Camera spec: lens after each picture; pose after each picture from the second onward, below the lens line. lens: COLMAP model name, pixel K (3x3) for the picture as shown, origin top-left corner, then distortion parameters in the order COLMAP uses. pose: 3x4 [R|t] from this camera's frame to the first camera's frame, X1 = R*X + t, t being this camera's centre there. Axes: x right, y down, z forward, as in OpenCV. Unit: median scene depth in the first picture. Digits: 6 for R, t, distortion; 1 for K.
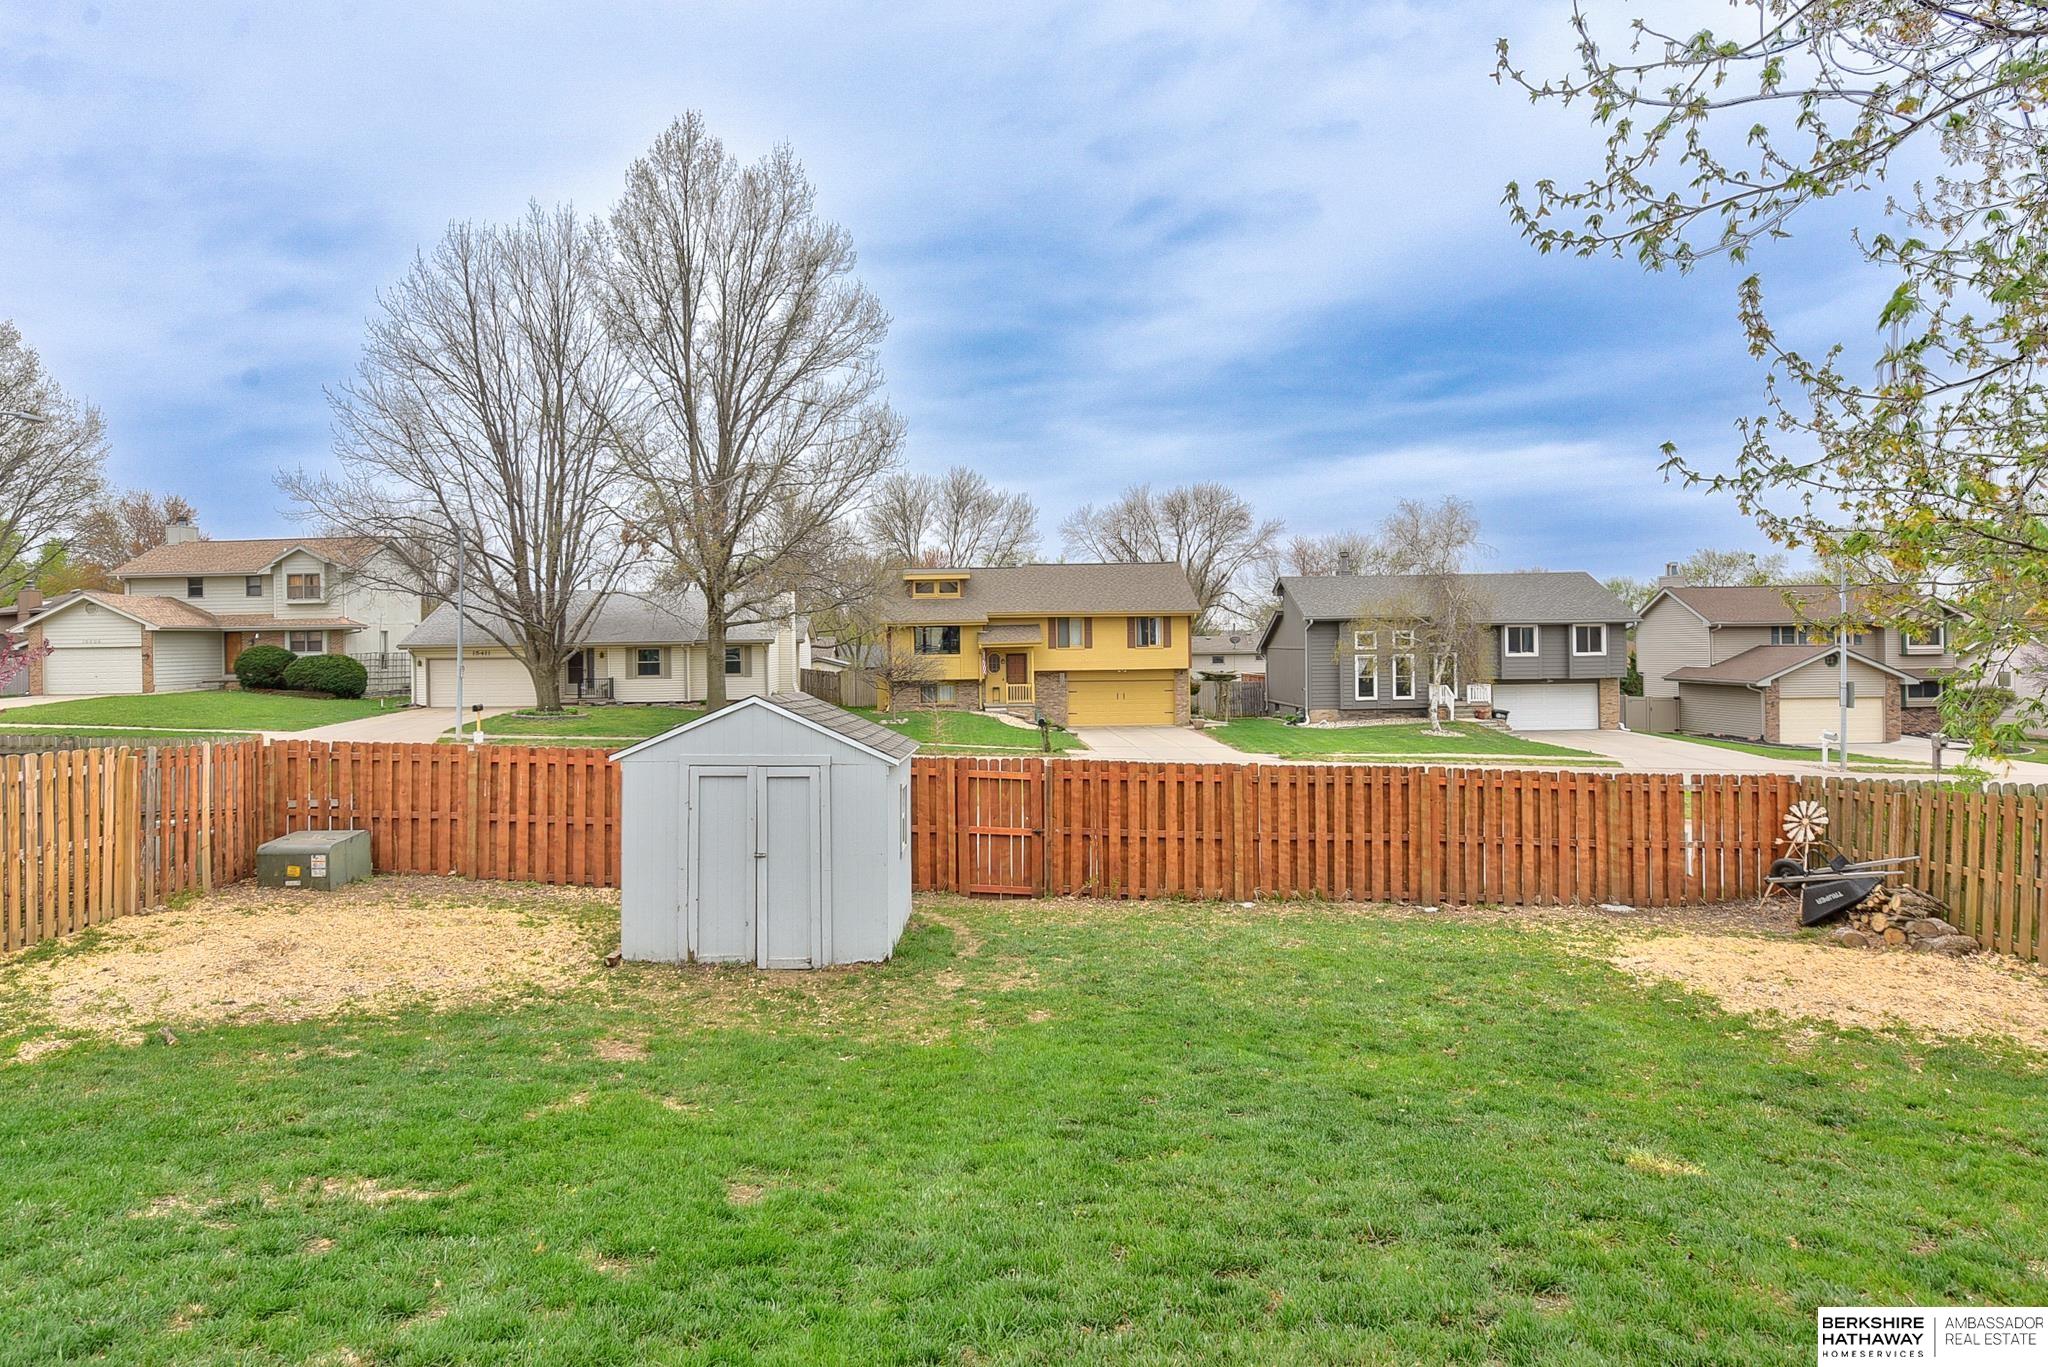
lens RADIAL K [[1201.6, 0, 1020.1], [0, 1201.6, 678.5], [0, 0, 1]] dist [0.002728, 0.006607]
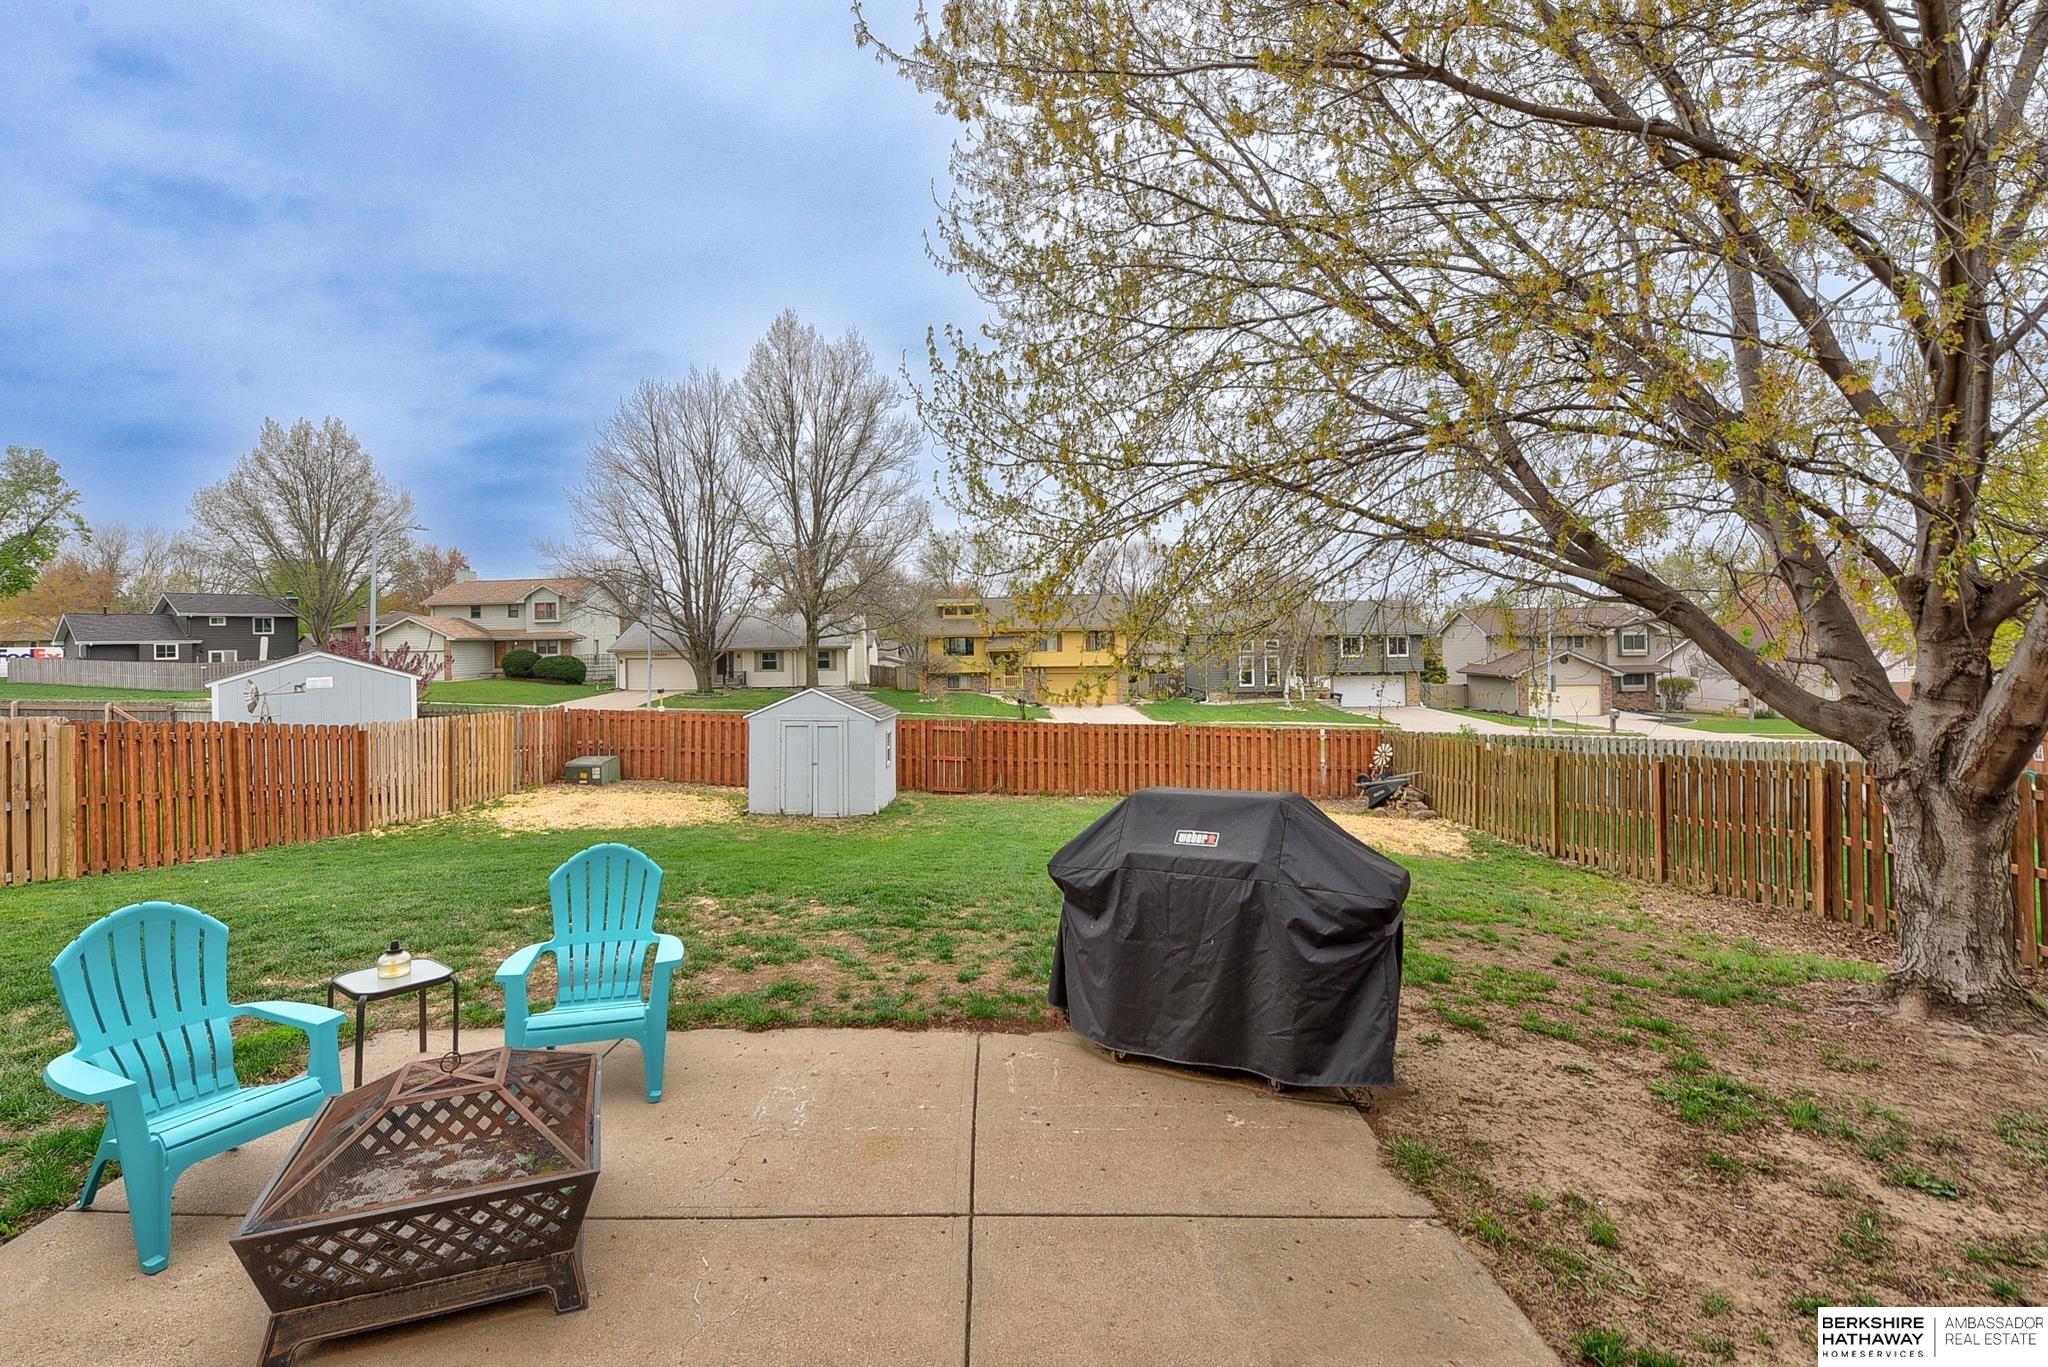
lens RADIAL K [[881.6, 0, 1031.7], [0, 881.6, 686.6], [0, 0, 1]] dist [-0.001884, -0.000376]
pose [[0.999896, 0.001693, -0.014295, 0.047295], [-0.001400, 0.999789, 0.020497, -0.005022], [0.014327, -0.020474, 0.999688, -0.135575]]
